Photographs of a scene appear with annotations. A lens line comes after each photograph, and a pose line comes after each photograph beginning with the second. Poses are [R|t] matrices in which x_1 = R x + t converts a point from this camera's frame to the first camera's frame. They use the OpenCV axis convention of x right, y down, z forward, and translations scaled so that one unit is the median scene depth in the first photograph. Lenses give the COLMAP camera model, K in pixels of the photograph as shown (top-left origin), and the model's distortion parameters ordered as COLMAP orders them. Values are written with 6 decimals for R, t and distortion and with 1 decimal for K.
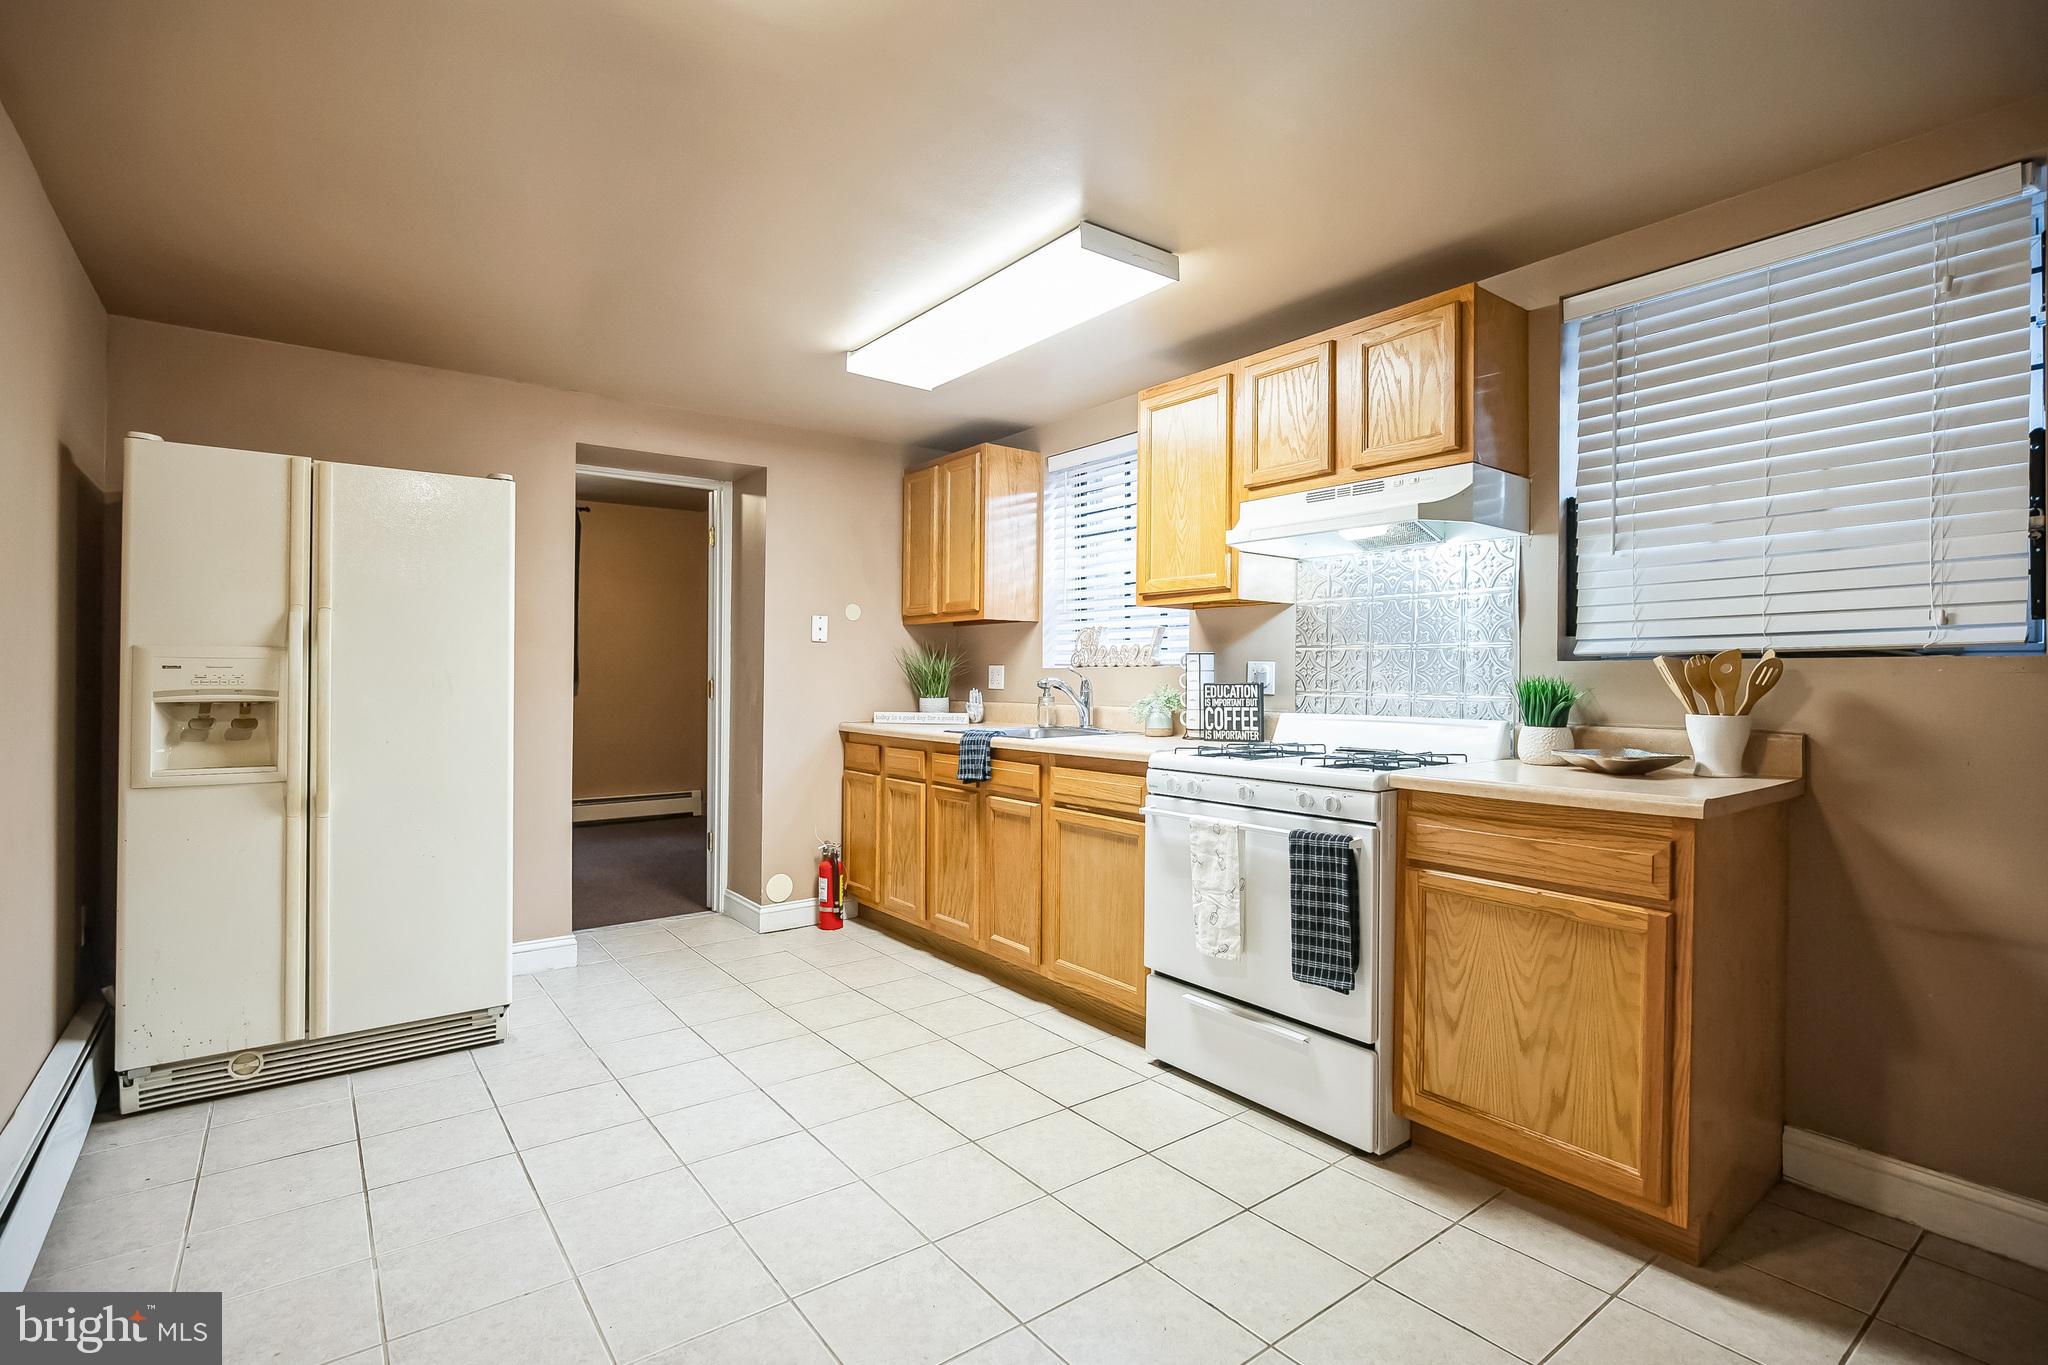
lens RADIAL K [[950.3, 0, 1023.4], [0, 950.3, 676.1], [0, 0, 1]] dist [0.000635, -0.000475]
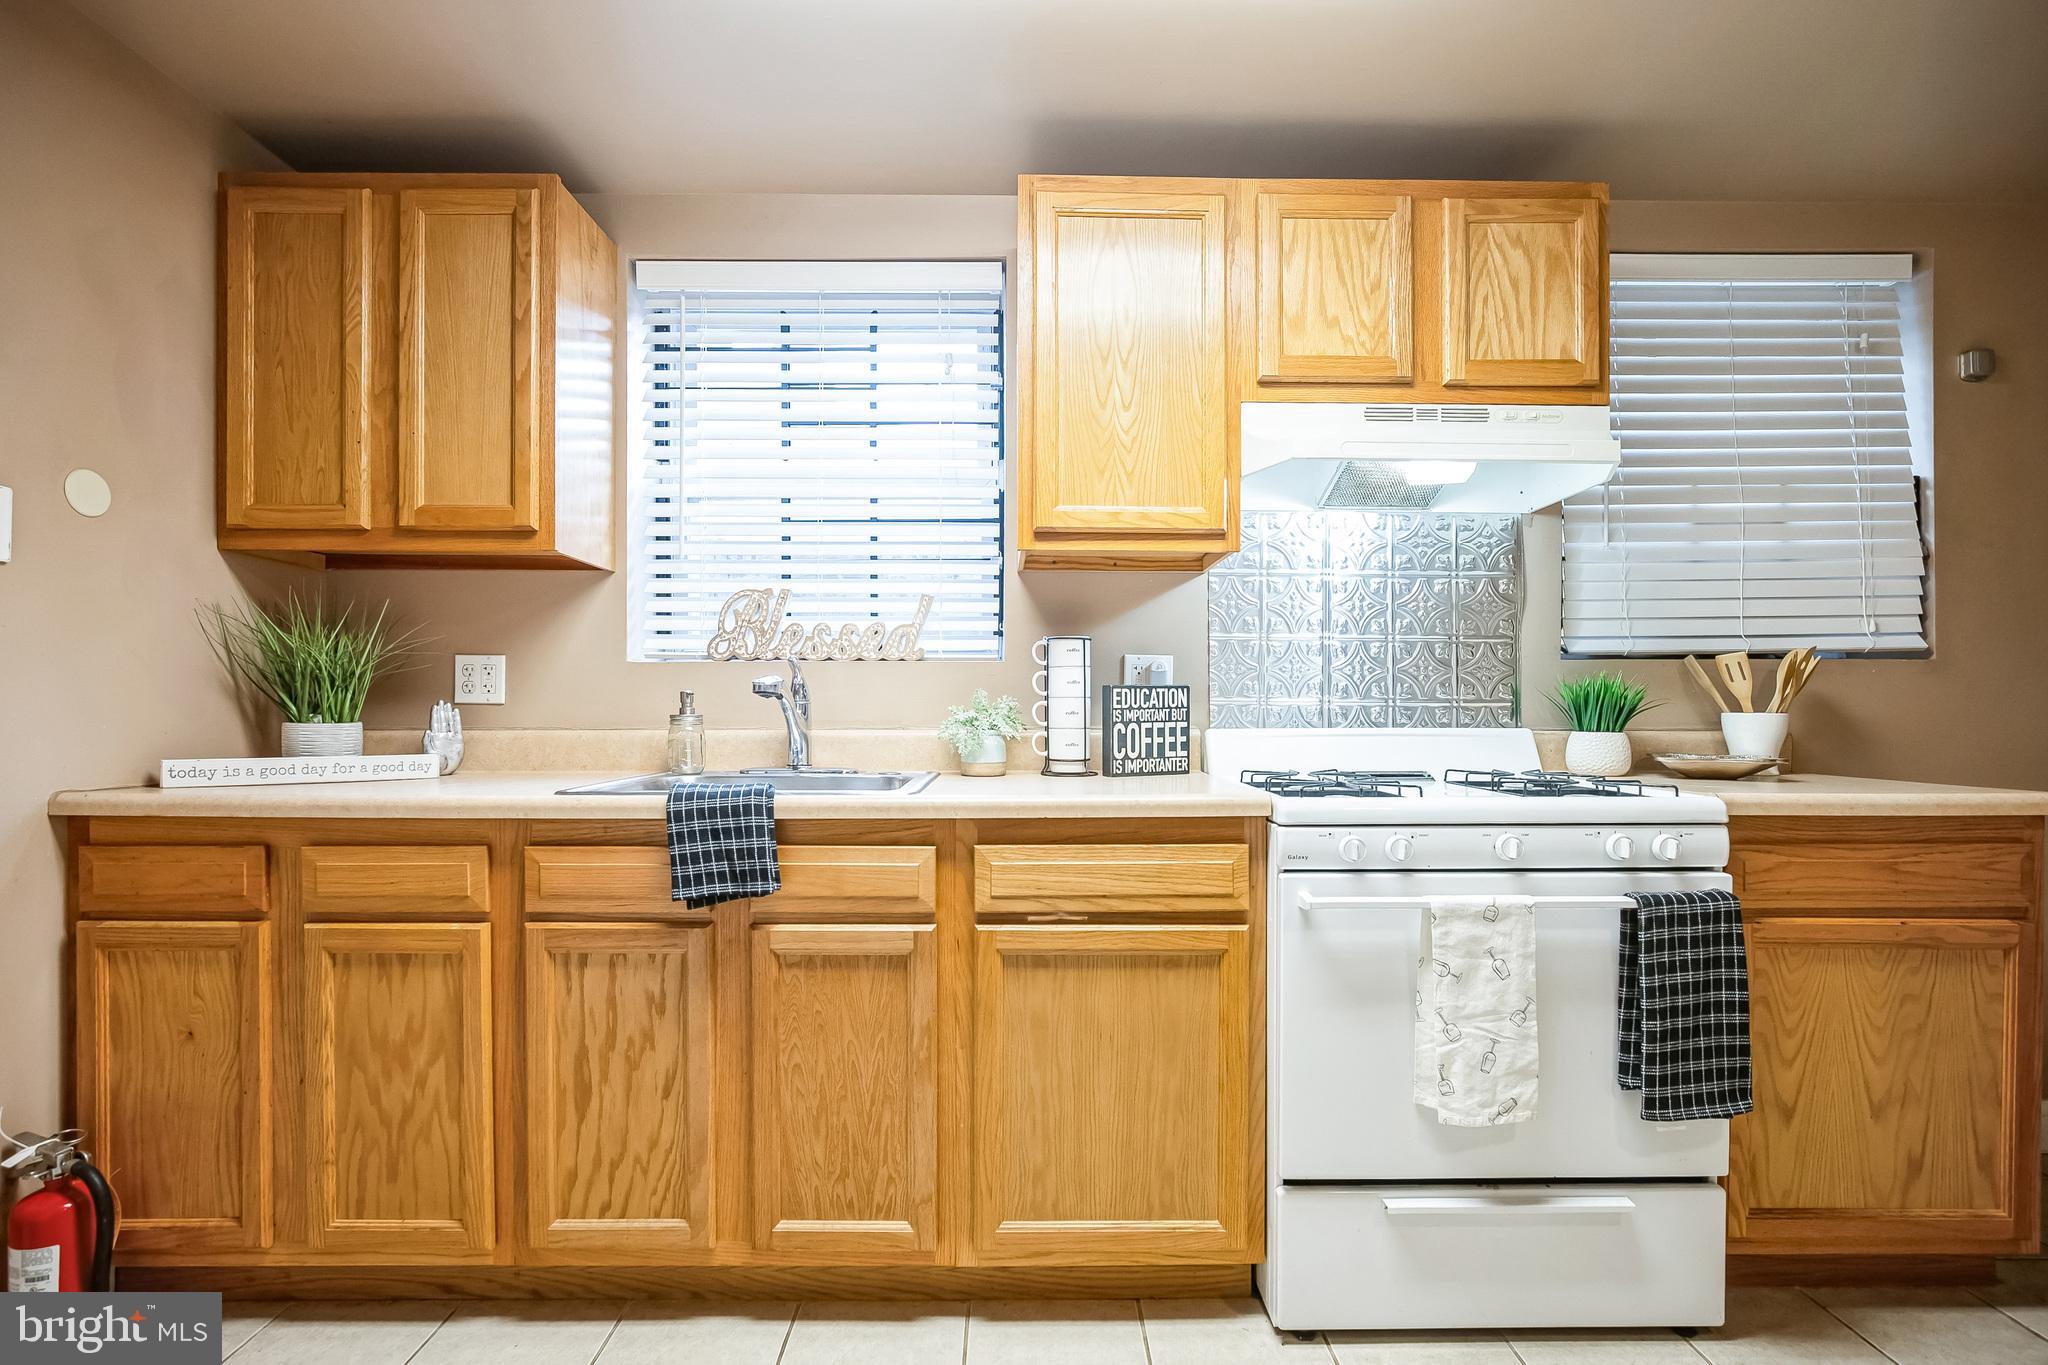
lens RADIAL K [[965.0, 0, 1025.5], [0, 965.0, 722.1], [0, 0, 1]] dist [-0.019278, 0.007927]
pose [[0.603038, -0.010776, 0.797639, -0.358531], [0.001021, 0.999918, 0.012737, 0.024323], [-0.797711, -0.006866, 0.603000, 0.676875]]
